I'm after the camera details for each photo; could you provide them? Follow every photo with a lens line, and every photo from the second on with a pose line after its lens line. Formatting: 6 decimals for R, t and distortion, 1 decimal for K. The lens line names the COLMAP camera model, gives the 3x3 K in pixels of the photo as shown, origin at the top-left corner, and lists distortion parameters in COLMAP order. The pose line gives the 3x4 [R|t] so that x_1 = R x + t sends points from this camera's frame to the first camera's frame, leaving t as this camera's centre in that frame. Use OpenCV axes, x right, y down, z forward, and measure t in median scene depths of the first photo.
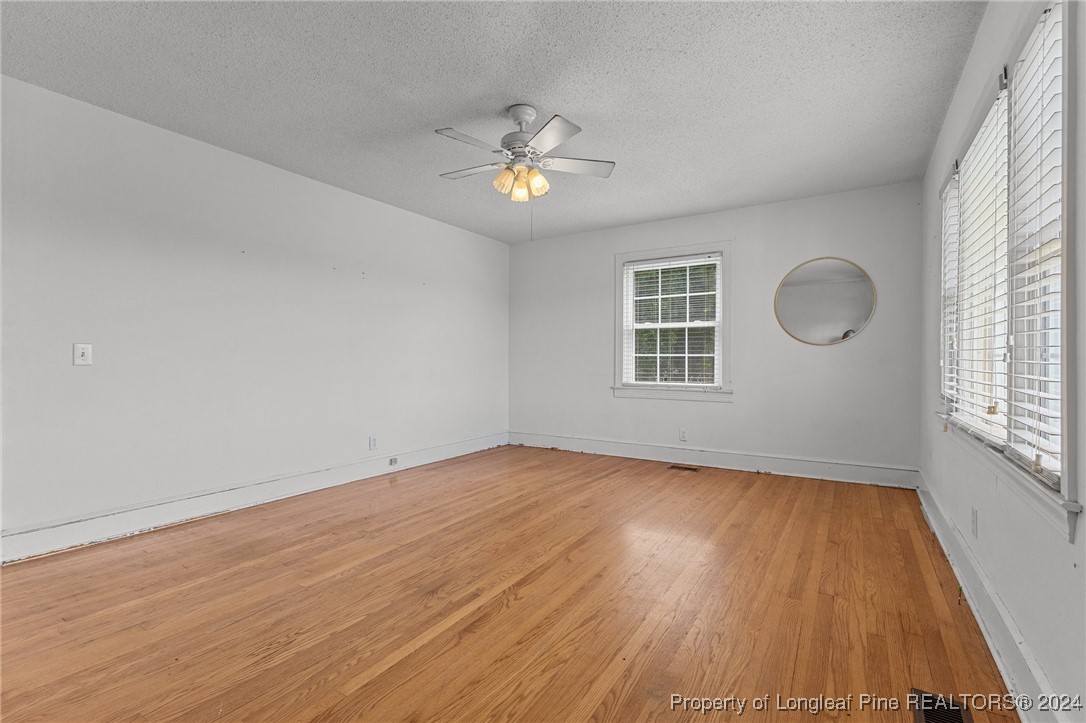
lens RADIAL K [[485.1, 0, 542.8], [0, 485.1, 365.5], [0, 0, 1]] dist [0.007620, -0.000318]
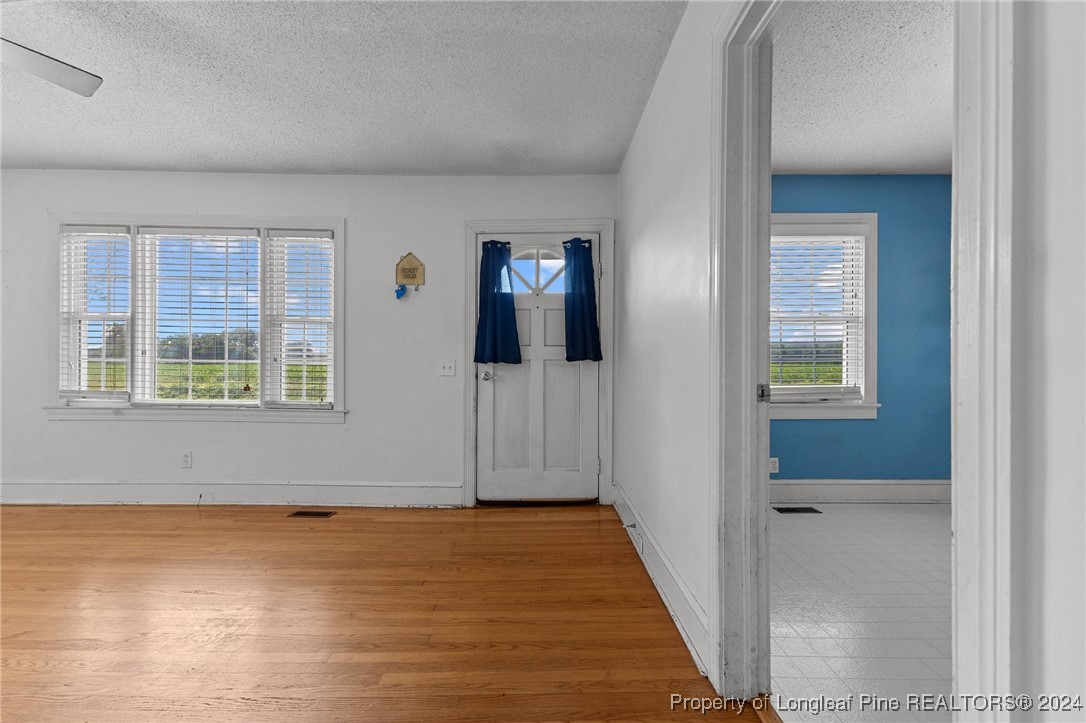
lens RADIAL K [[472.0, 0, 541.5], [0, 472.0, 364.4], [0, 0, 1]] dist [0.009803, -0.000067]
pose [[-0.535469, -0.003449, 0.844548, -0.851257], [0.003694, 0.999973, 0.006426, -0.010929], [-0.844547, 0.006561, -0.535441, 0.614638]]
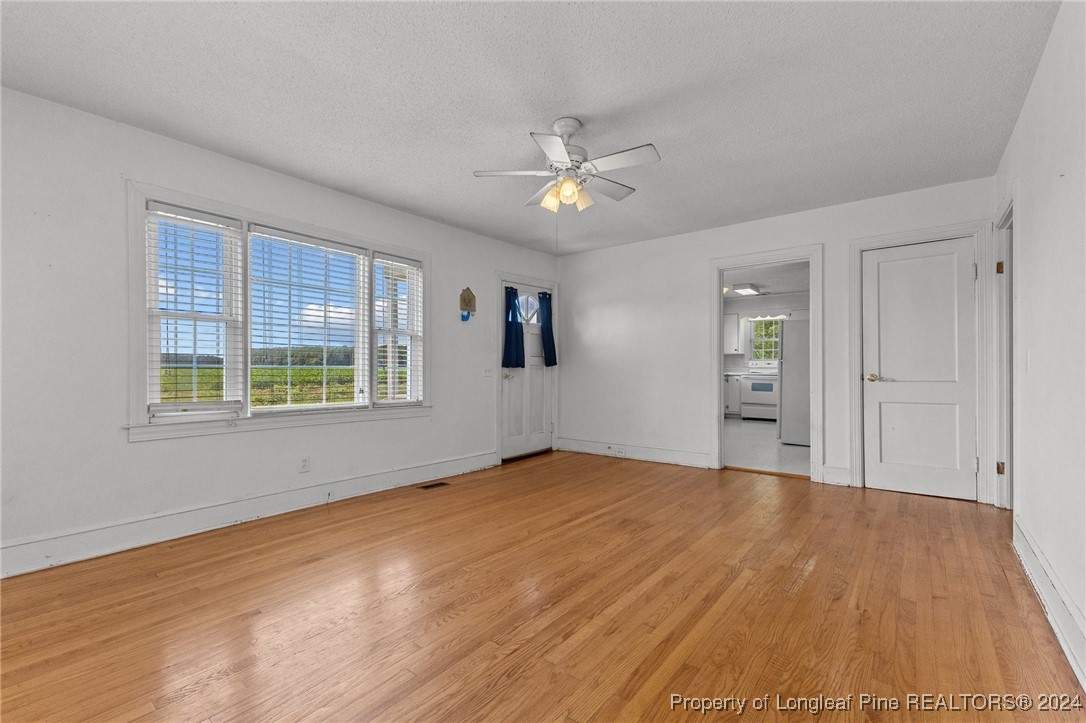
lens RADIAL K [[485.1, 0, 542.8], [0, 485.1, 365.5], [0, 0, 1]] dist [0.007620, -0.000318]
pose [[-0.994941, 0.002453, 0.100430, -0.090708], [0.002967, 0.999983, 0.004968, -0.022888], [-0.100416, 0.005241, -0.994932, 1.911046]]
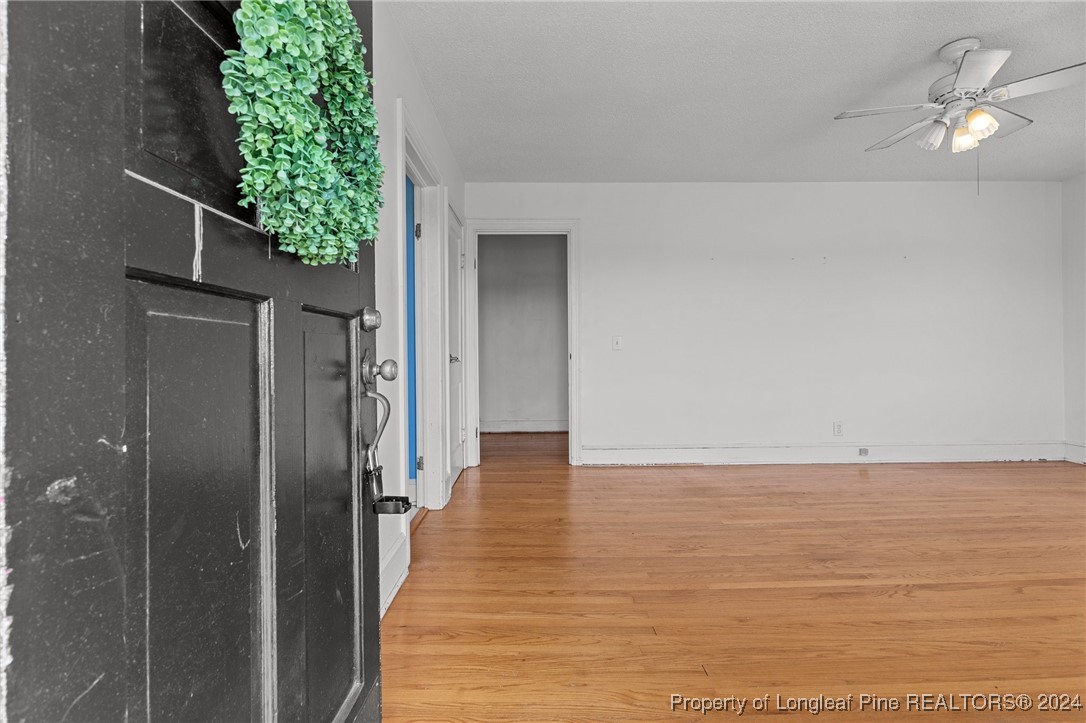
lens RADIAL K [[509.6, 0, 546.4], [0, 509.6, 345.3], [0, 0, 1]] dist [-0.003118, -0.001591]
pose [[0.548251, -0.016416, -0.836152, 0.282030], [0.001486, 0.999825, -0.018656, 0.014258], [0.836312, 0.008986, 0.548180, -0.082391]]
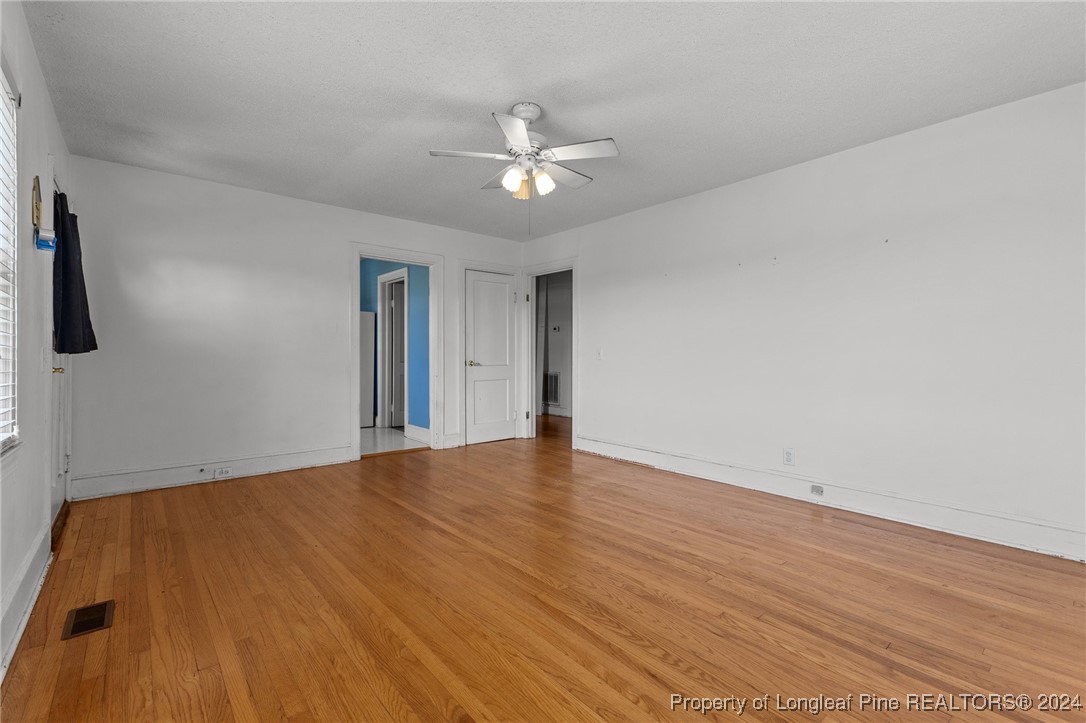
lens RADIAL K [[484.7, 0, 556.5], [0, 484.7, 352.6], [0, 0, 1]] dist [0.003405, -0.000094]
pose [[-0.279212, -0.006873, -0.960205, 0.853812], [-0.014264, 0.999894, -0.003010, -0.018842], [0.960124, 0.012856, -0.279280, 1.268483]]
